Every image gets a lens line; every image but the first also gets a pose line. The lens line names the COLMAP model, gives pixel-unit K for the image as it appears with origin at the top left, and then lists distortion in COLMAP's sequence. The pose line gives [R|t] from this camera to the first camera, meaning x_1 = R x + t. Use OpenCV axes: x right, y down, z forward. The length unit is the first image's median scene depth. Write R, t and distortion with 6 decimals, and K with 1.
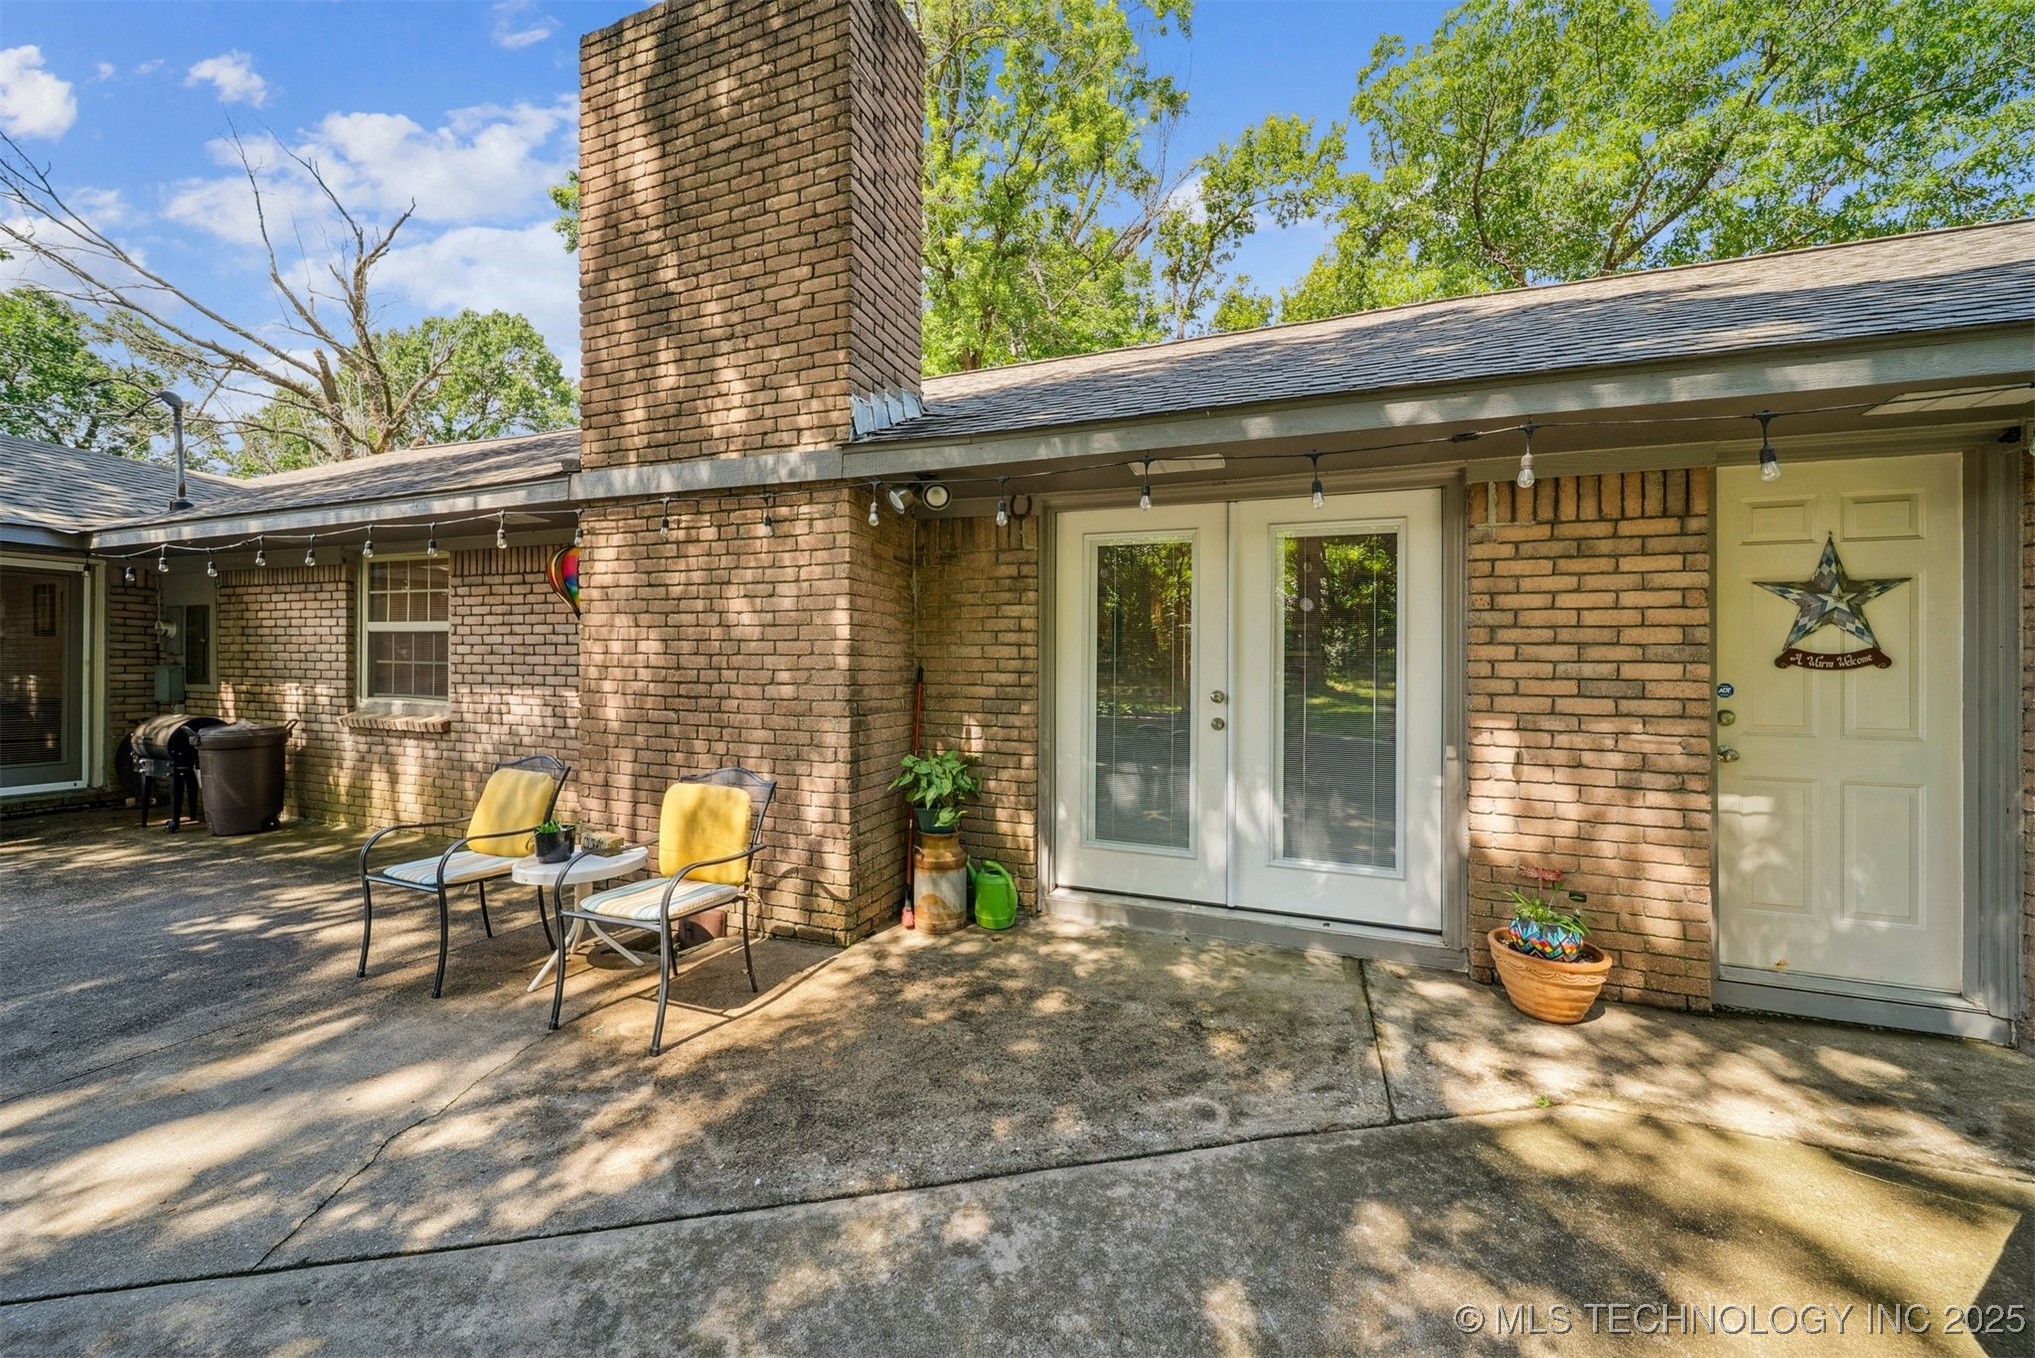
lens RADIAL K [[732.4, 0, 1010.8], [0, 732.4, 650.7], [0, 0, 1]] dist [-0.001231, -0.000069]
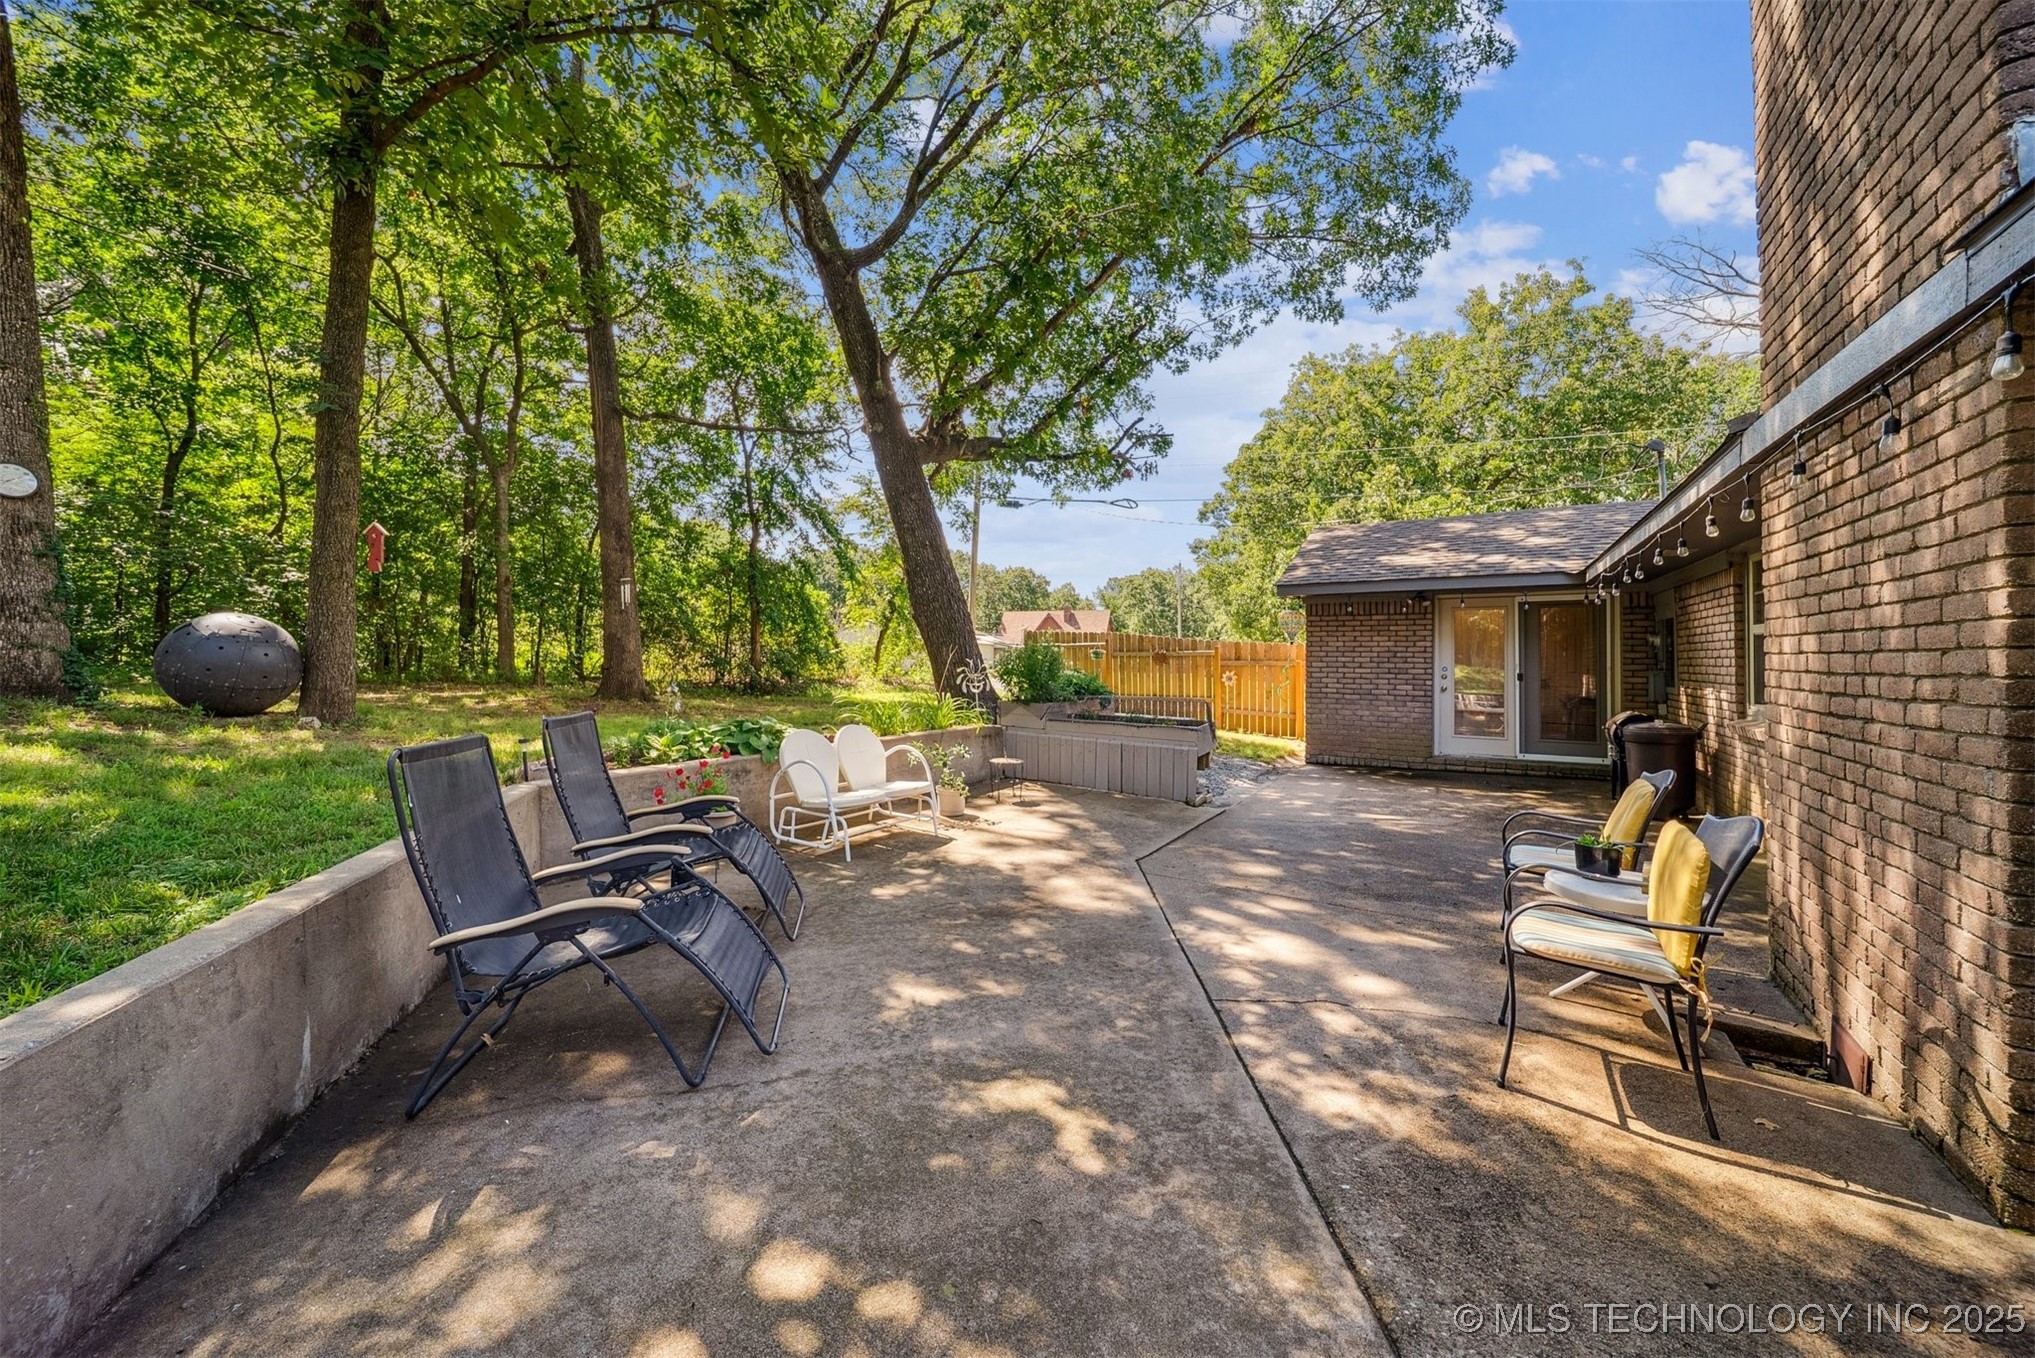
lens RADIAL K [[722.0, 0, 1017.6], [0, 722.0, 660.1], [0, 0, 1]] dist [-0.000041, -0.000215]
pose [[-0.197396, -0.013595, -0.980230, 0.512099], [0.016118, 0.999724, -0.017111, 0.015710], [0.980191, -0.019177, -0.197123, 0.556590]]
